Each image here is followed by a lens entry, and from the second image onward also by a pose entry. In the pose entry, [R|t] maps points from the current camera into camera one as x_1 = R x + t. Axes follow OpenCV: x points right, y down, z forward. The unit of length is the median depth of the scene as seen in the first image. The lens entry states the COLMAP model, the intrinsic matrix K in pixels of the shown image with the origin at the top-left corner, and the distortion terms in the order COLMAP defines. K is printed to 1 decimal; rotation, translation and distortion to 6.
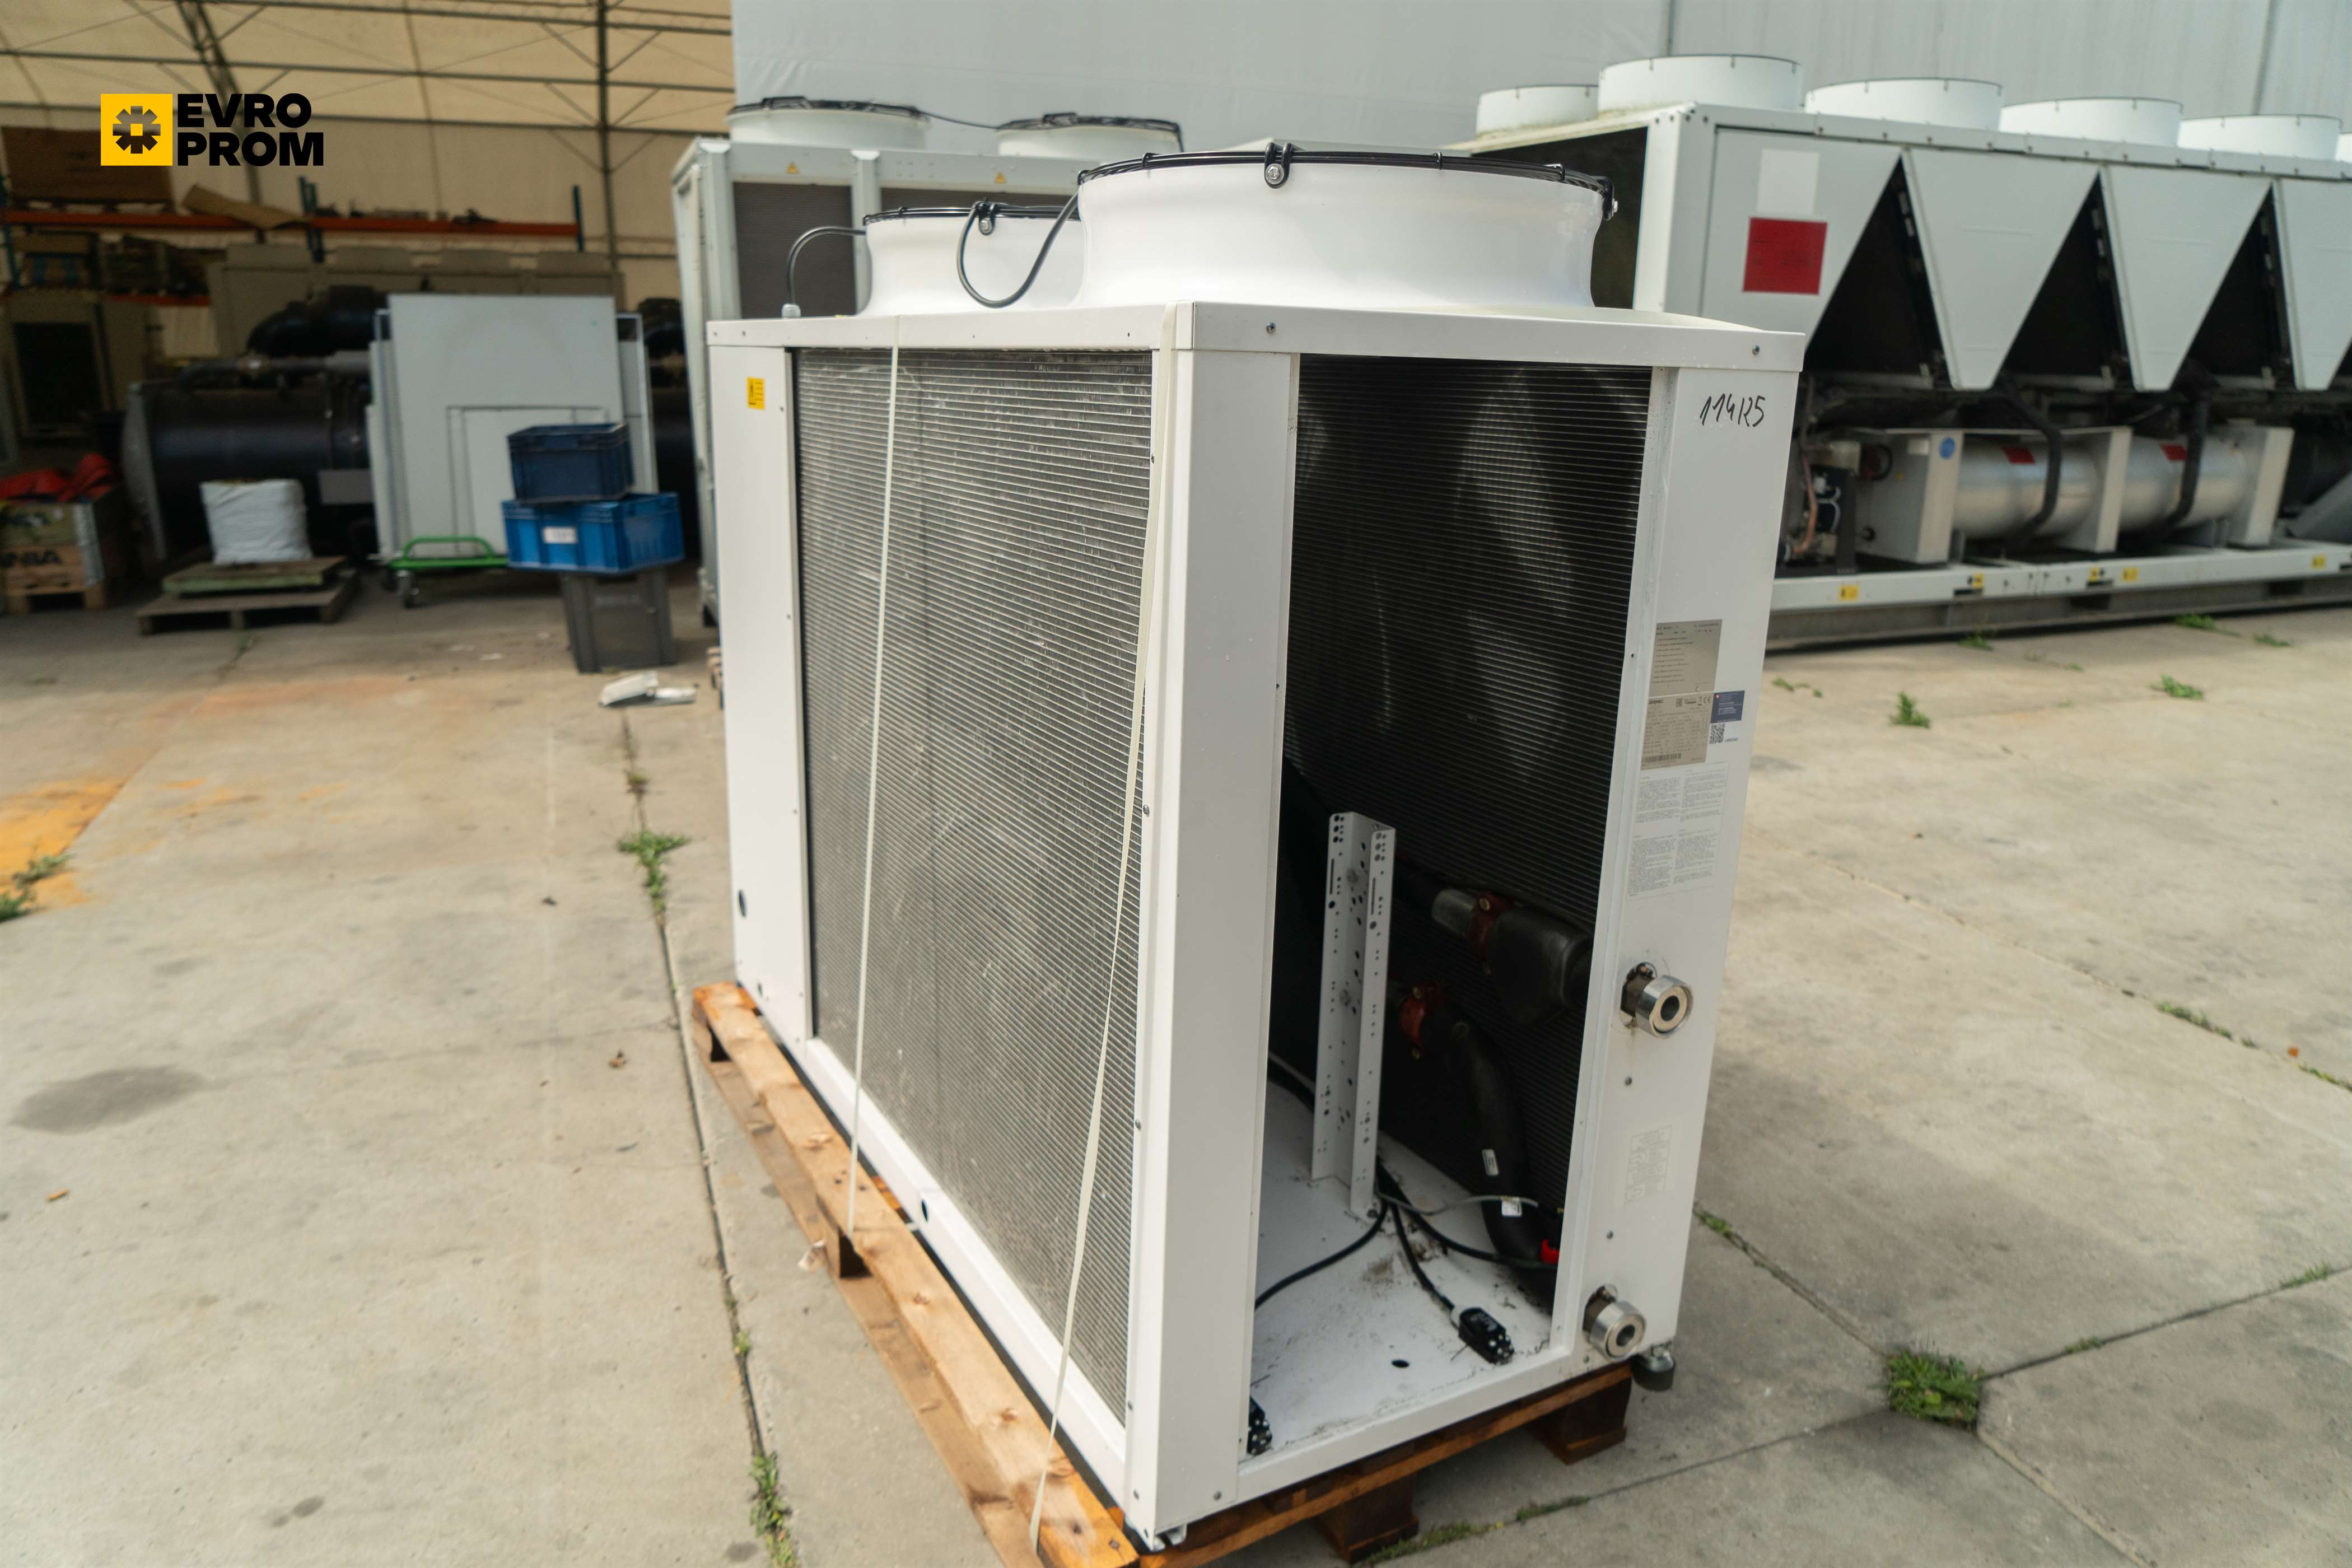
lens RADIAL K [[1559.9, 0, 1177.3], [0, 1559.9, 775.4], [0, 0, 1]] dist [-0.027047, 0.008208]
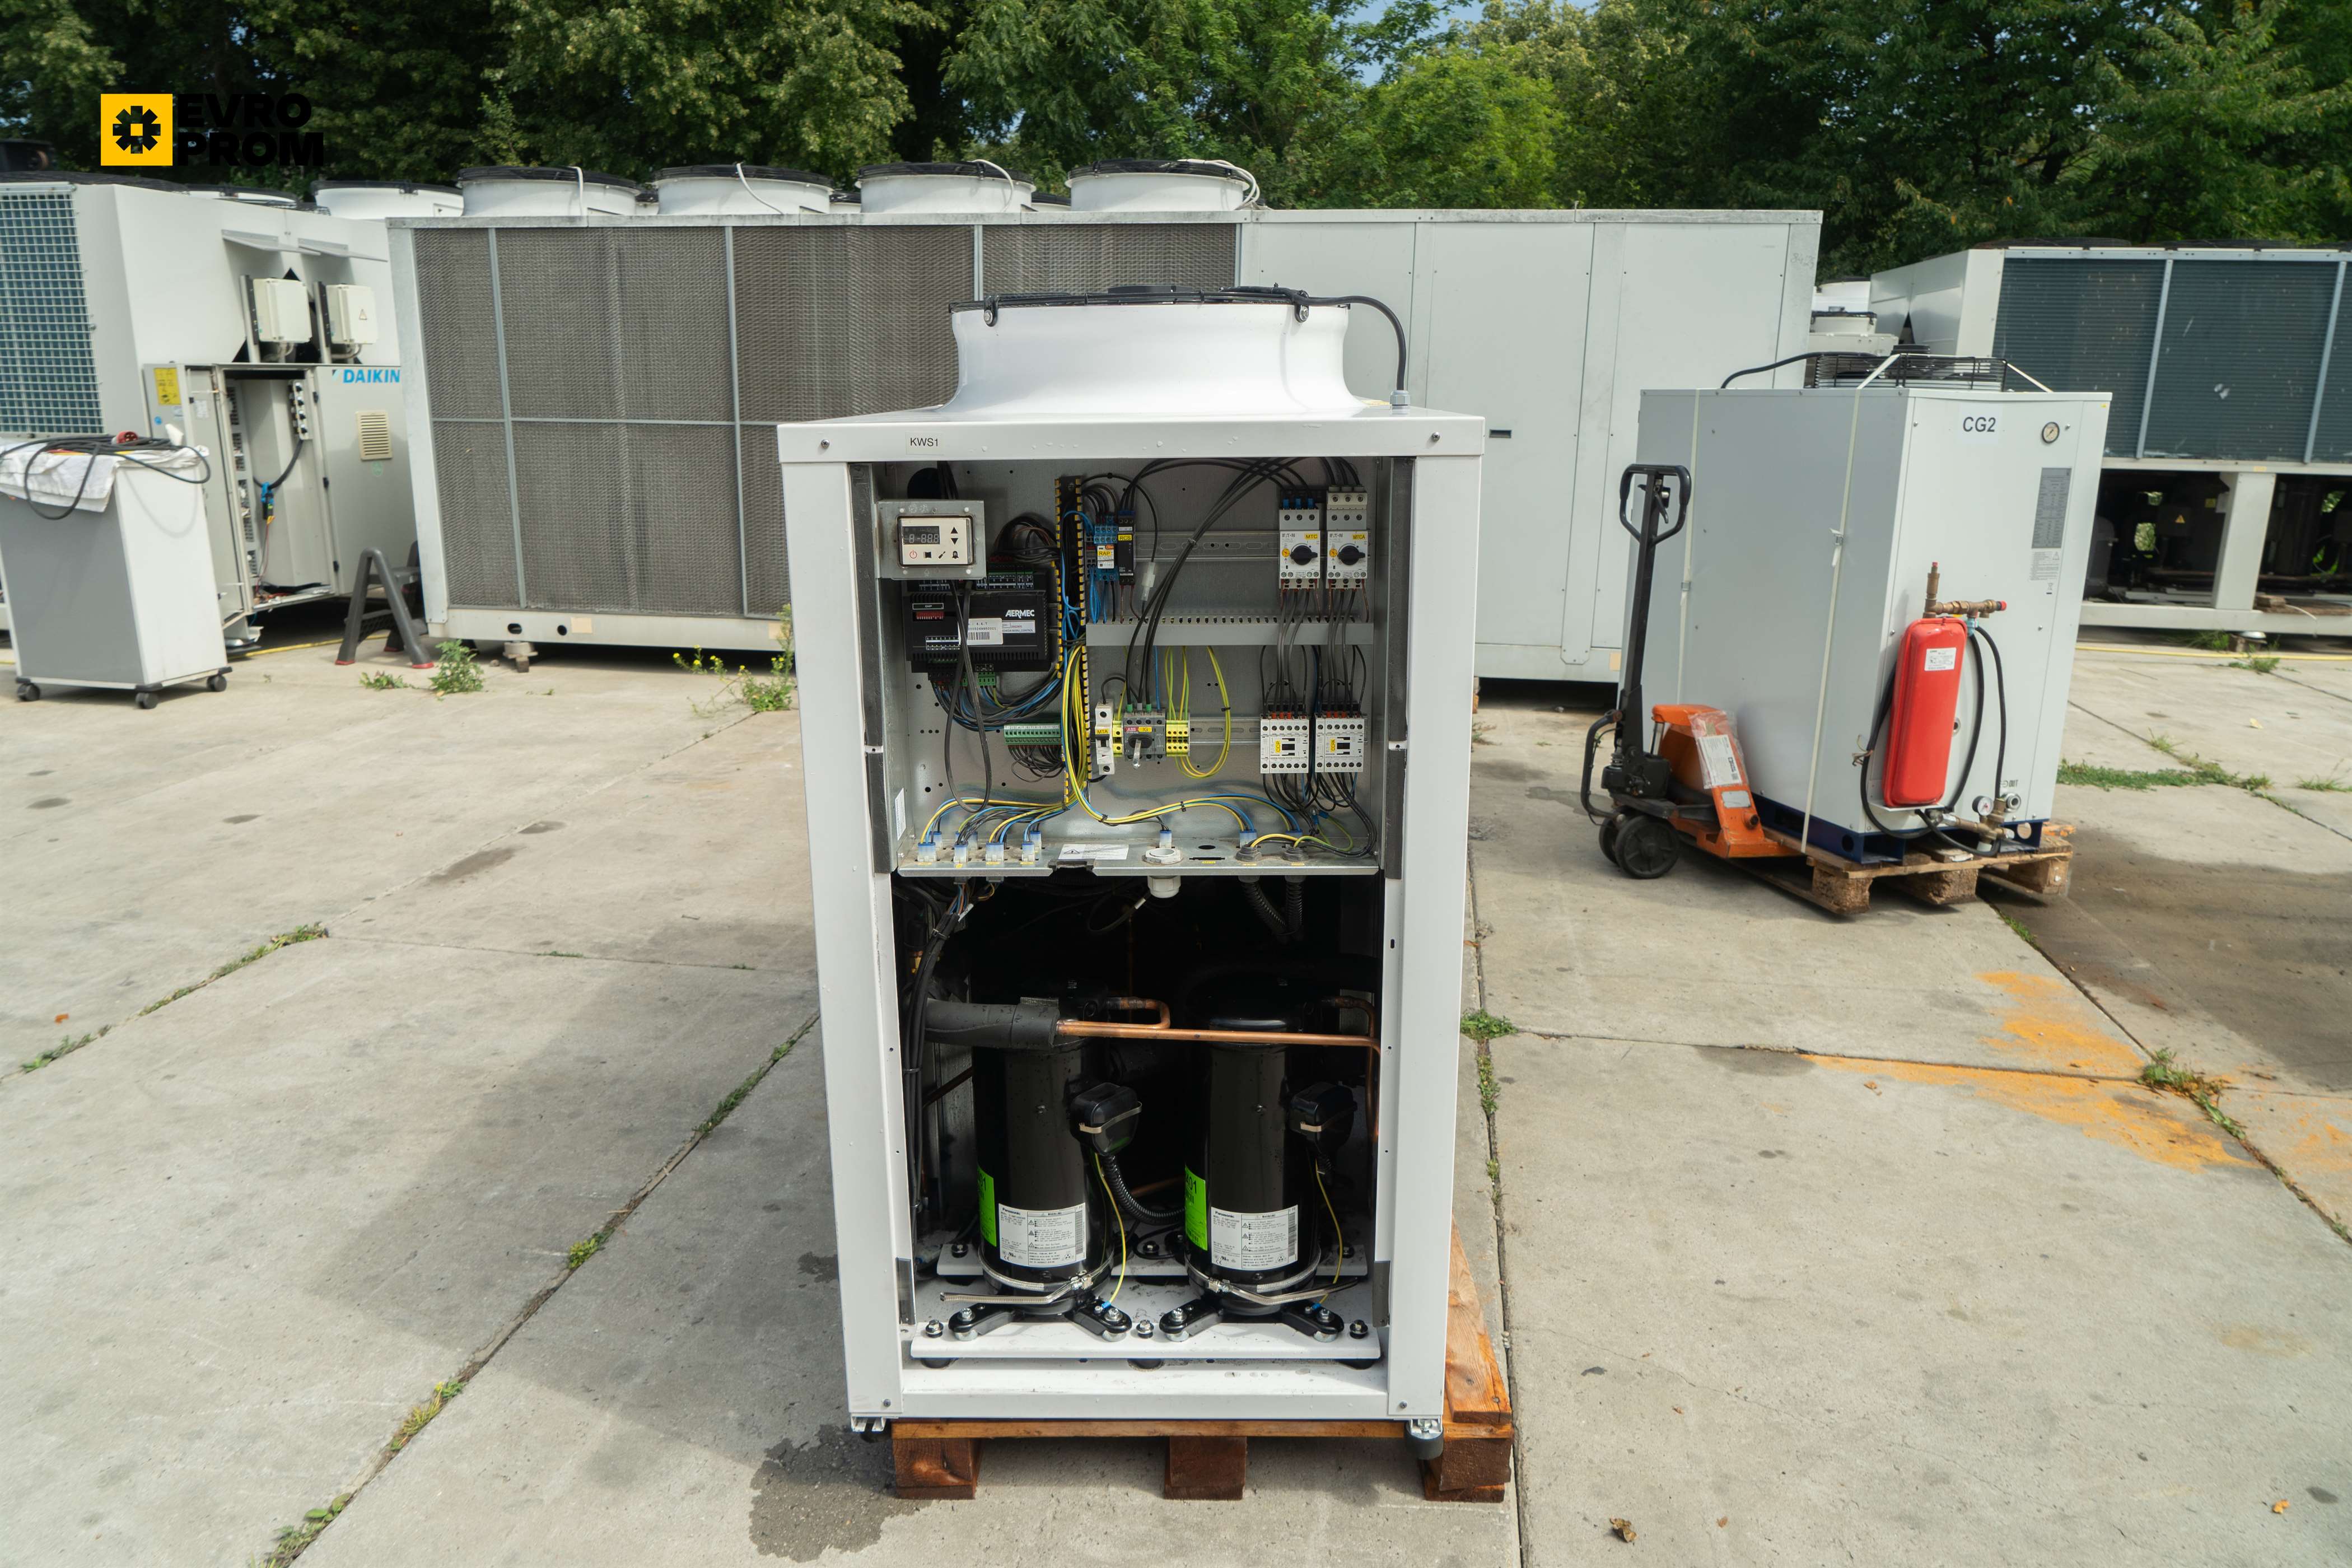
lens RADIAL K [[1559.9, 0, 1177.3], [0, 1559.9, 775.4], [0, 0, 1]] dist [-0.027047, 0.008208]
pose [[-0.863225, -0.147926, 0.482660, -0.445554], [0.112470, 0.875718, 0.469540, -0.406846], [-0.492131, 0.459603, -0.739305, 1.365228]]
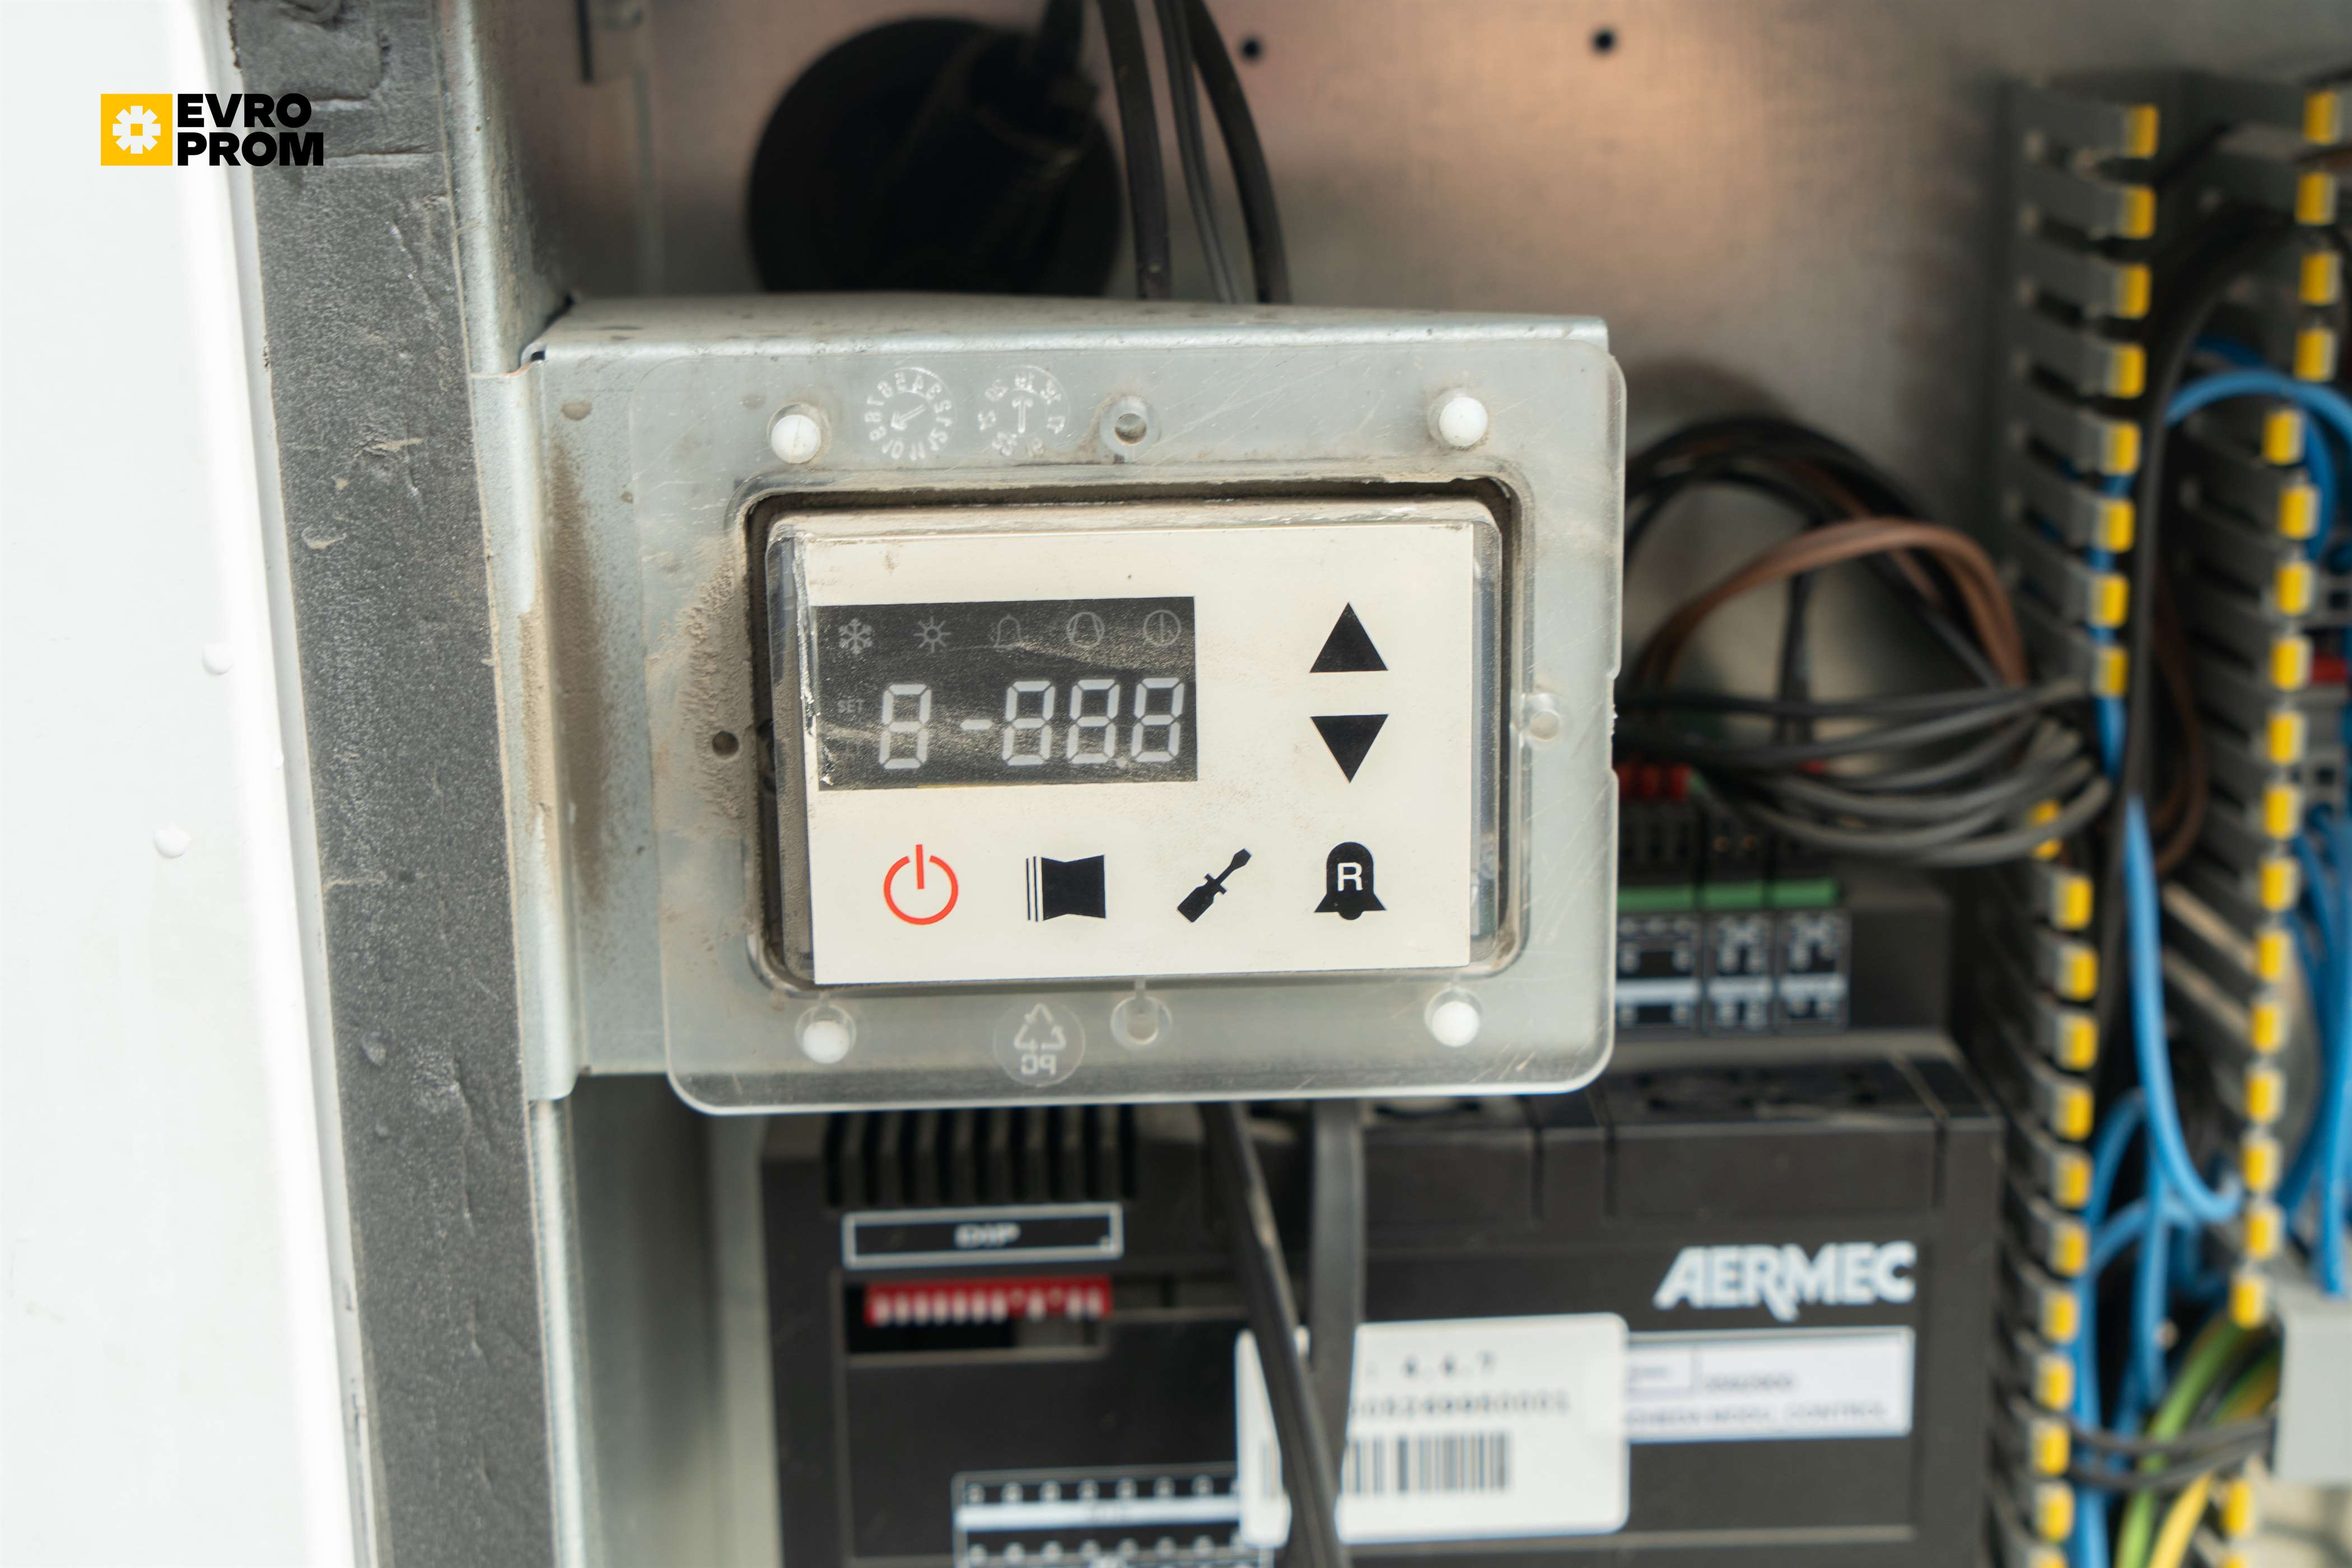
lens RADIAL K [[3305.1, 0, 1177.5], [0, 3305.1, 782.8], [0, 0, 1]] dist [0.009848, 0.002693]
pose [[-0.884317, -0.135952, 0.446655, -0.157212], [0.111220, 0.867784, 0.484336, -0.289059], [-0.453446, 0.477984, -0.752275, 1.060066]]
